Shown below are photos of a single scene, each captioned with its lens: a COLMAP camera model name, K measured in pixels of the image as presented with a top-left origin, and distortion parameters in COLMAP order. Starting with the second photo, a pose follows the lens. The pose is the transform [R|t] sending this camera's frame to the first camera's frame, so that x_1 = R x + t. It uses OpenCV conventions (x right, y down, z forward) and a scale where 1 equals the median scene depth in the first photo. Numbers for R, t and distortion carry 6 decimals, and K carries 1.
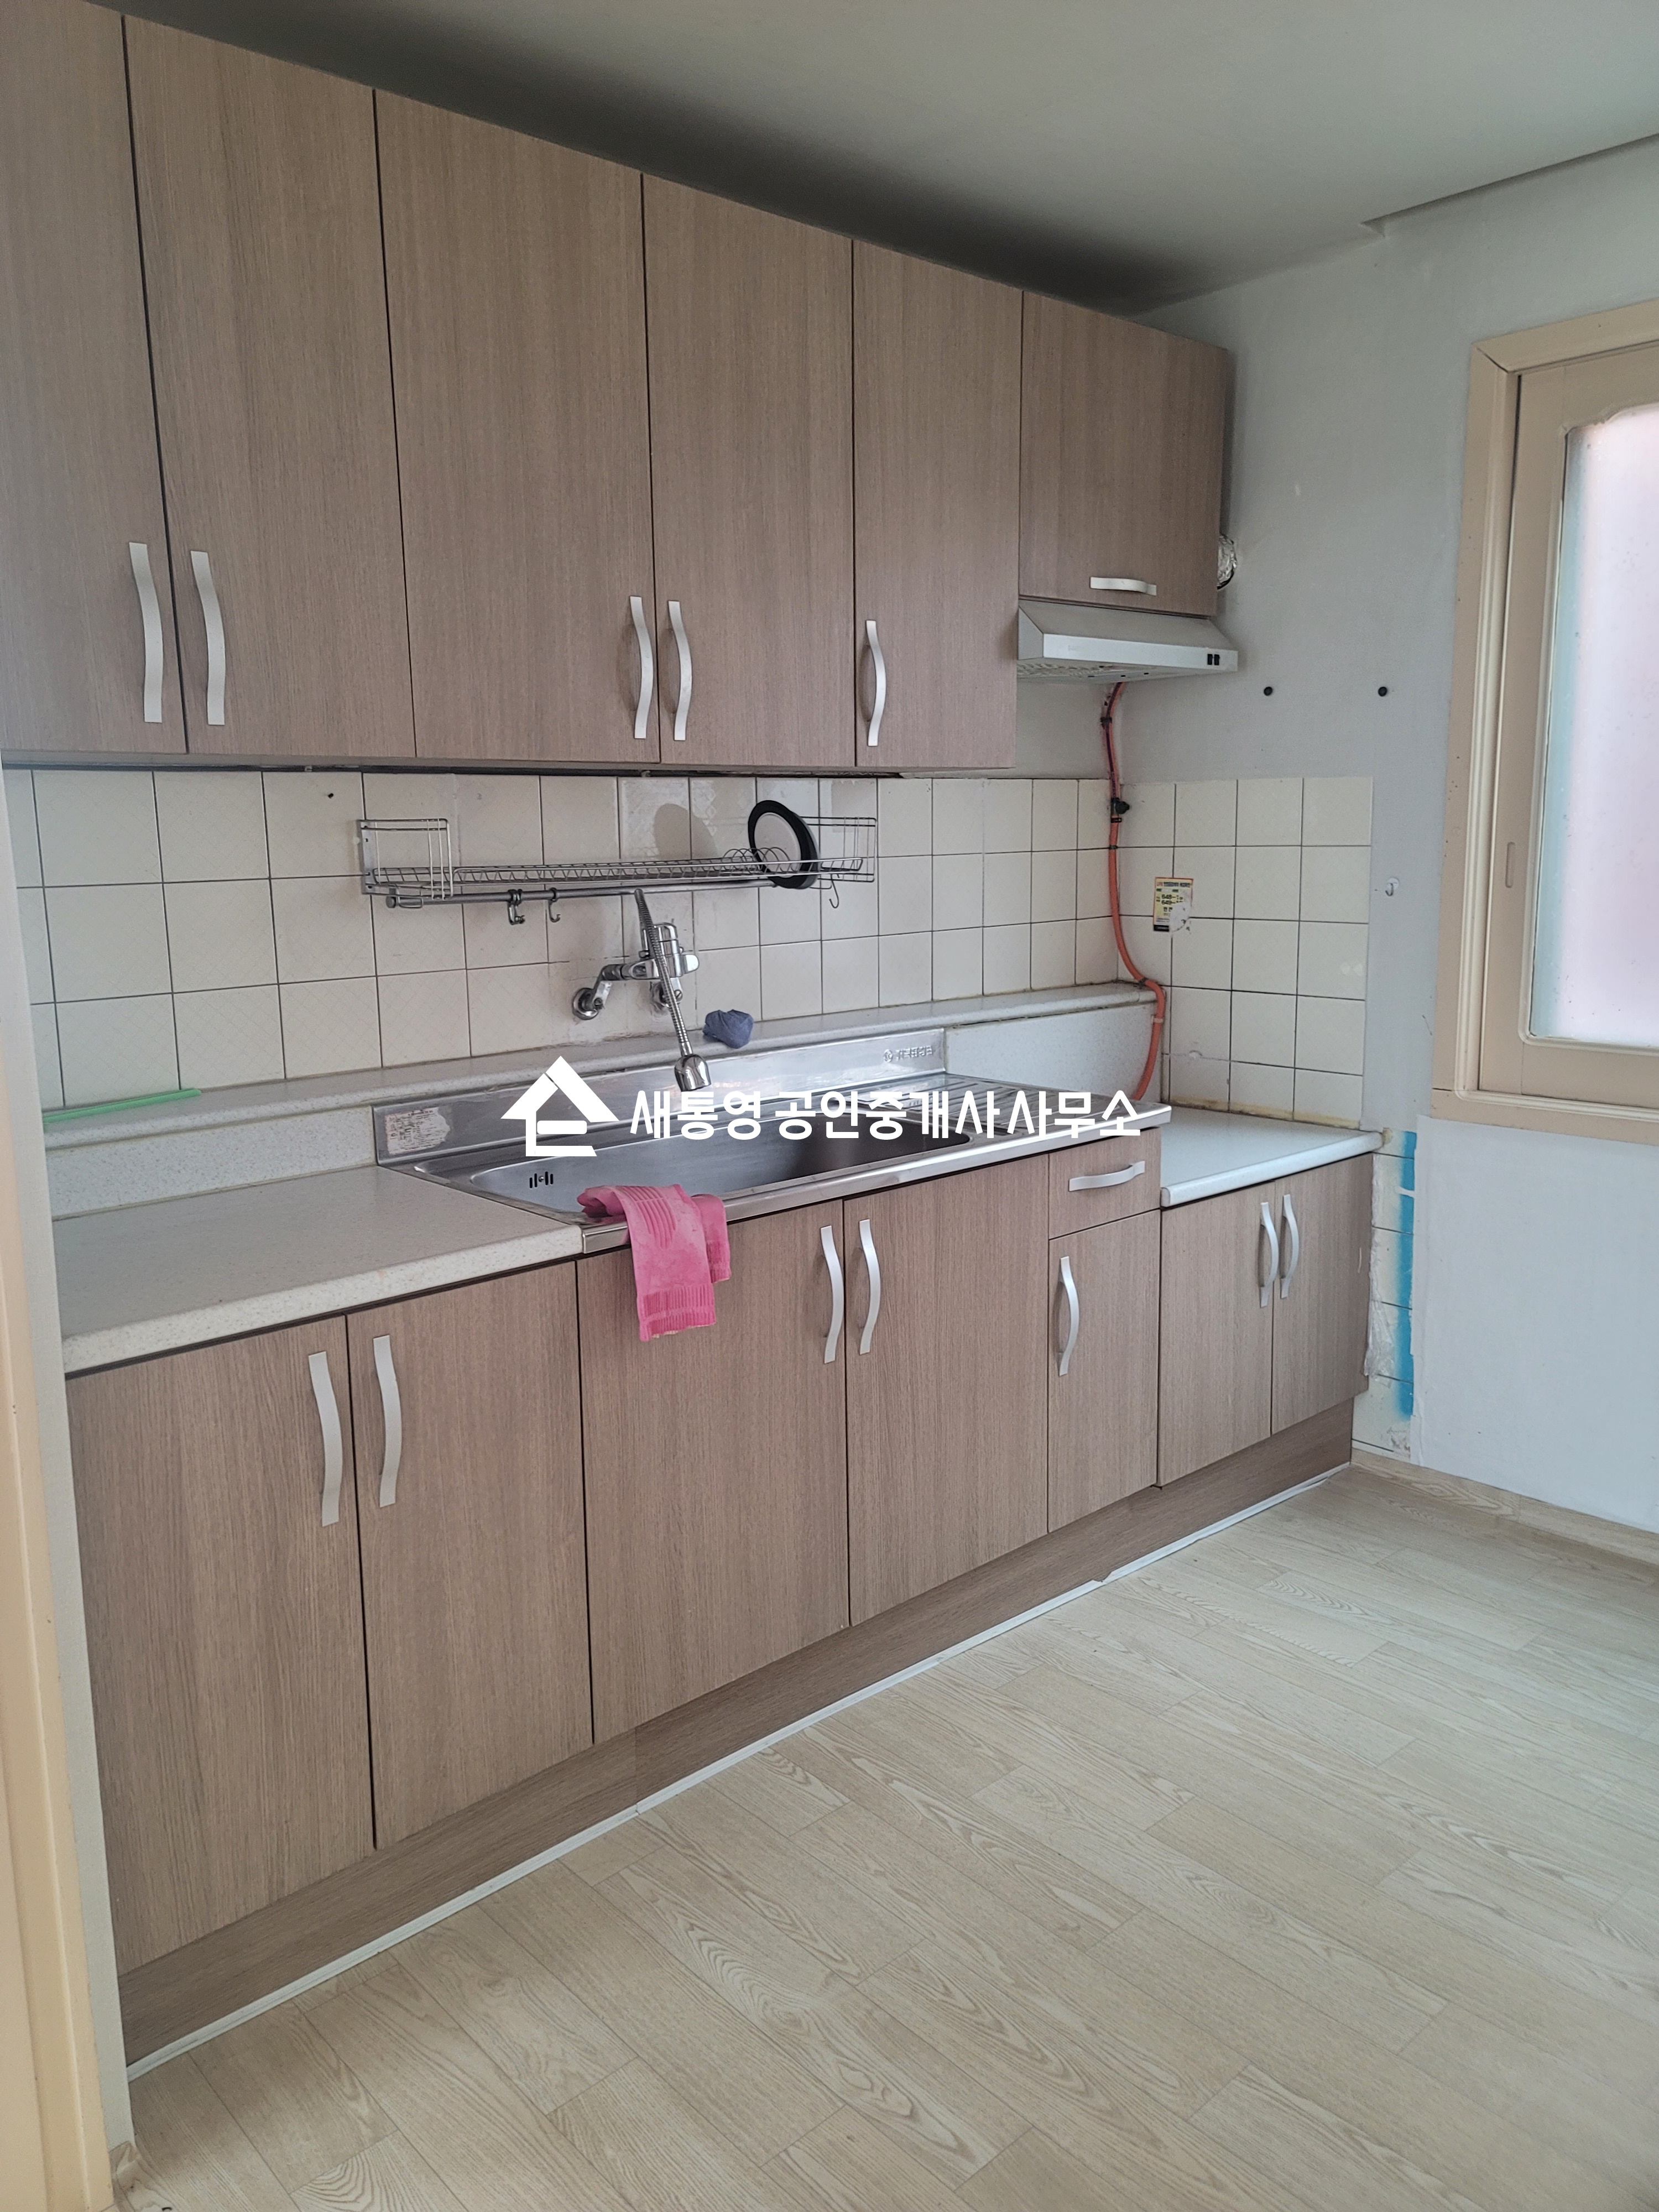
lens RADIAL K [[1617.0, 0, 800.6], [0, 1617.0, 1089.7], [0, 0, 1]] dist [0.070247, -0.042272]
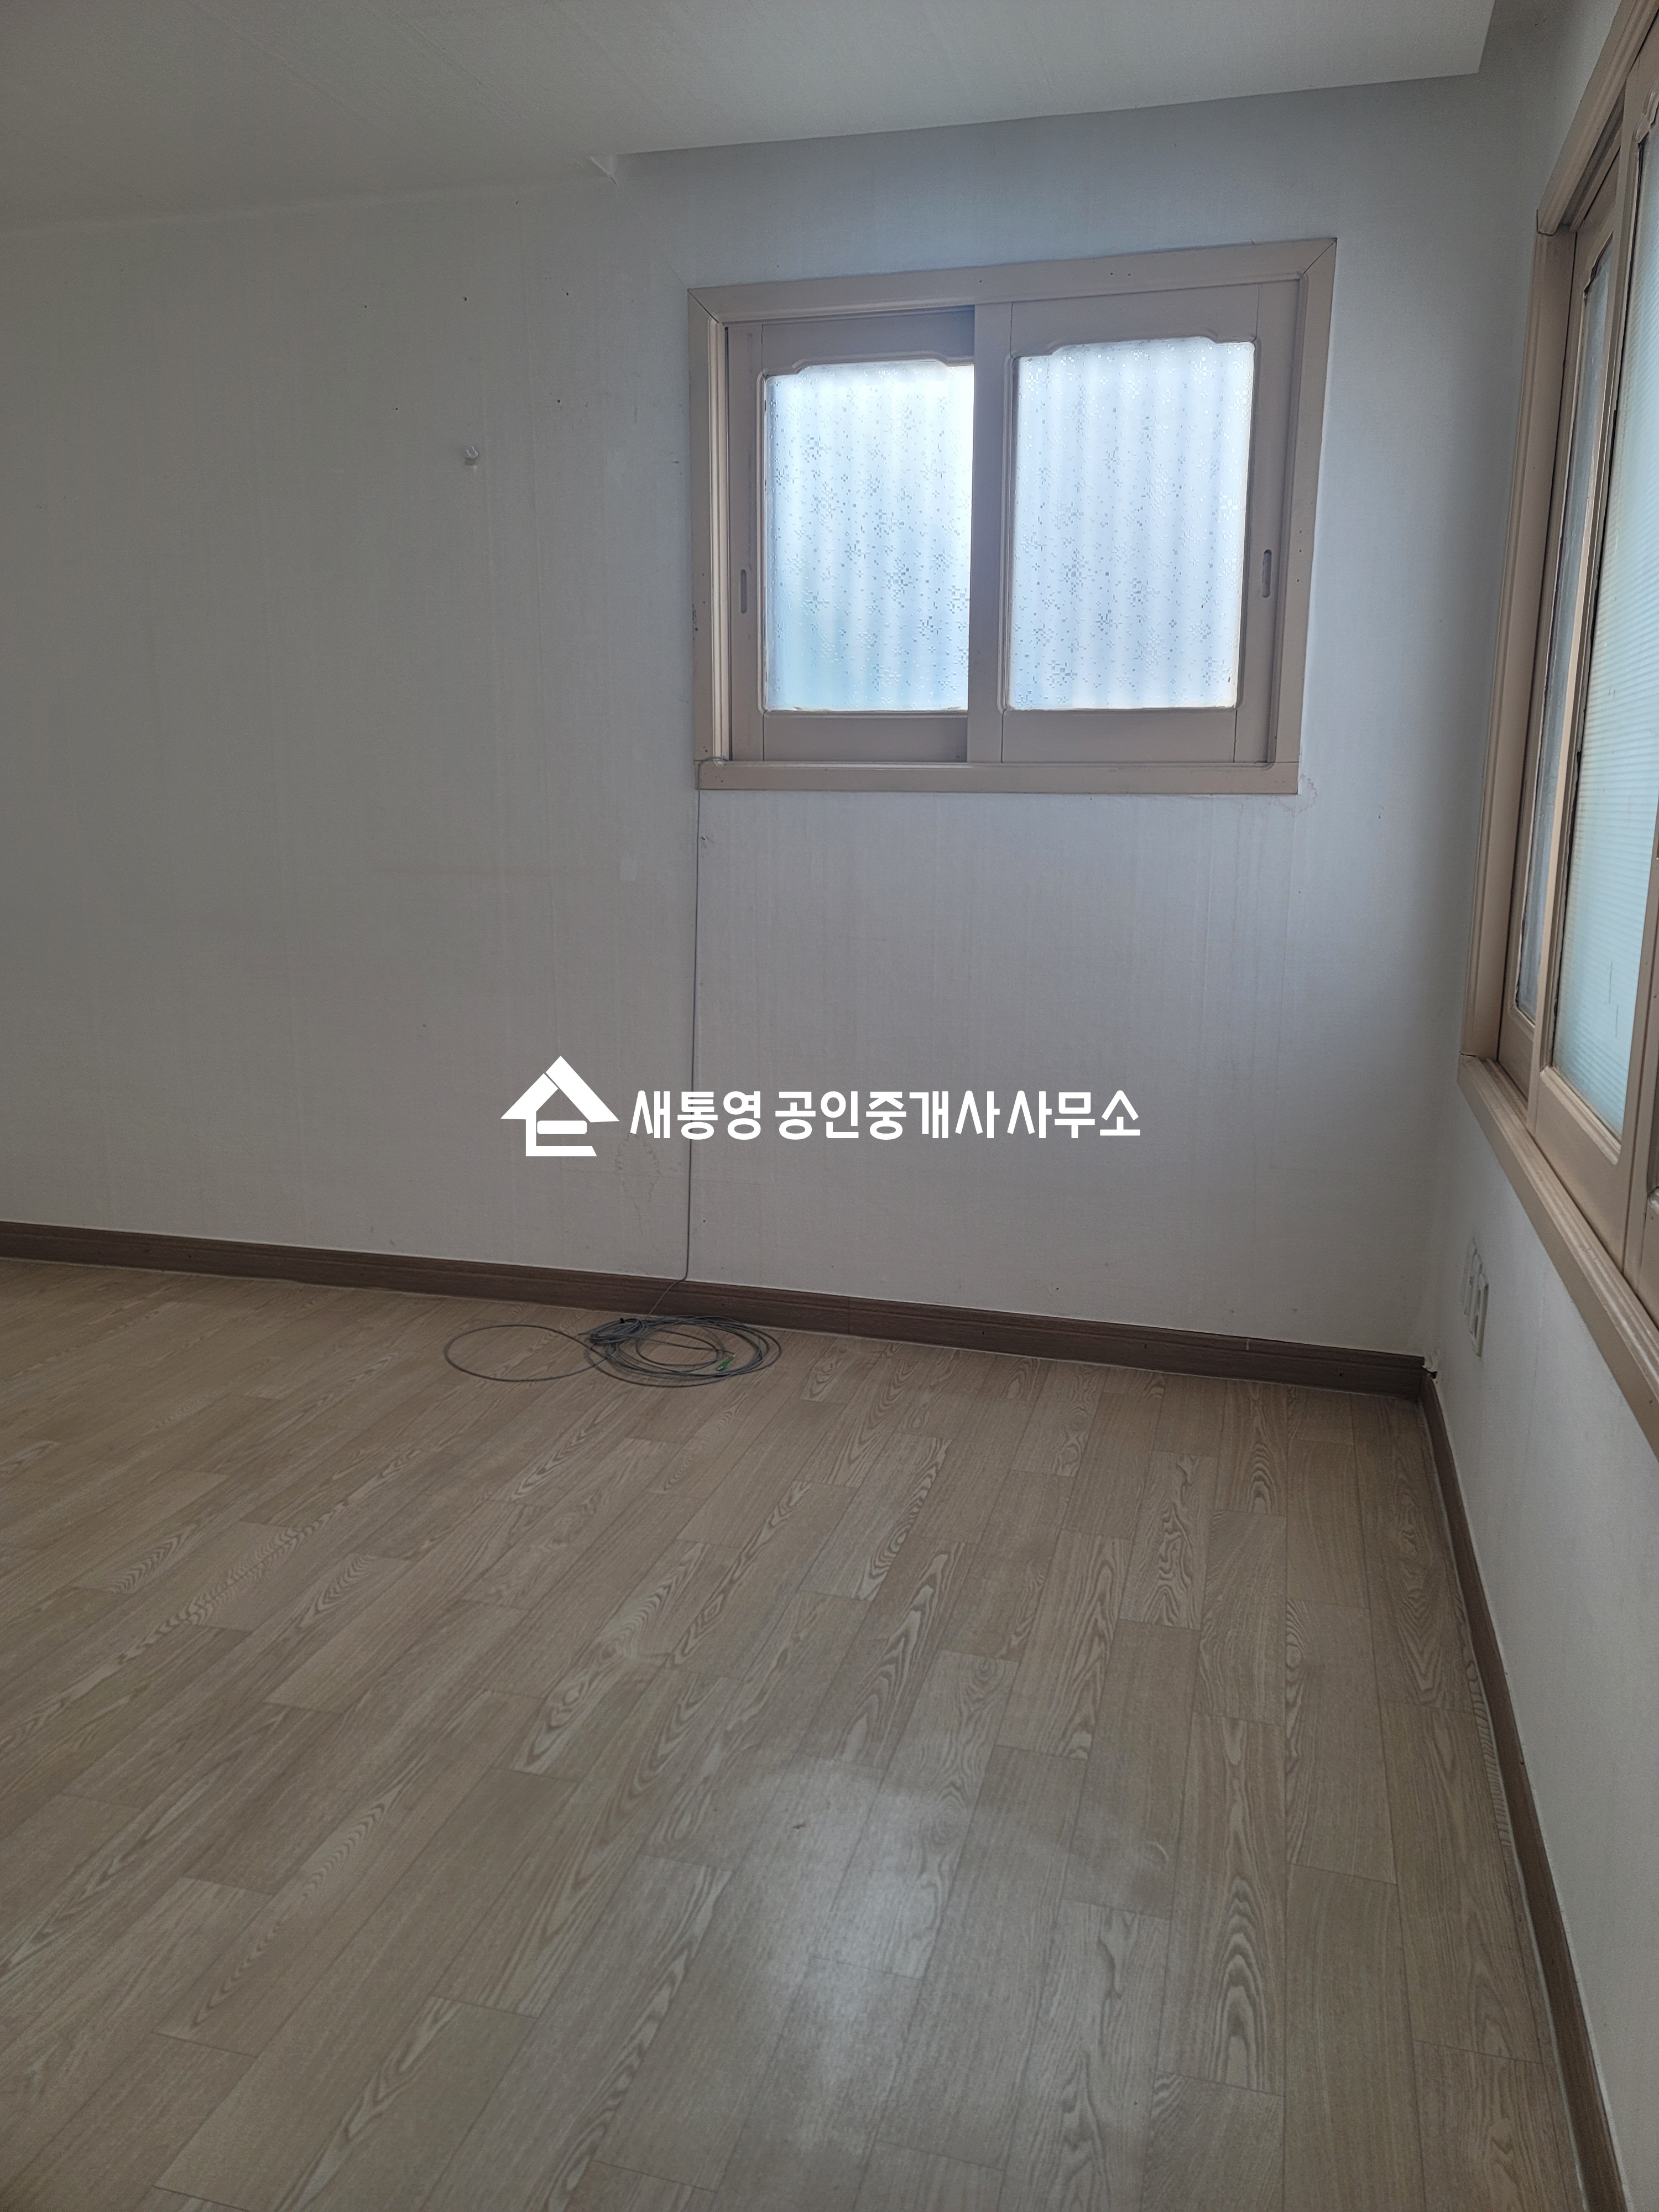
lens RADIAL K [[1617.0, 0, 816.6], [0, 1617.0, 1104.9], [0, 0, 1]] dist [0.070247, -0.042272]
pose [[0.524206, 0.194064, -0.829185, 0.709637], [-0.144575, 0.979834, 0.137923, -0.028145], [0.839230, 0.047579, 0.541692, 0.302529]]
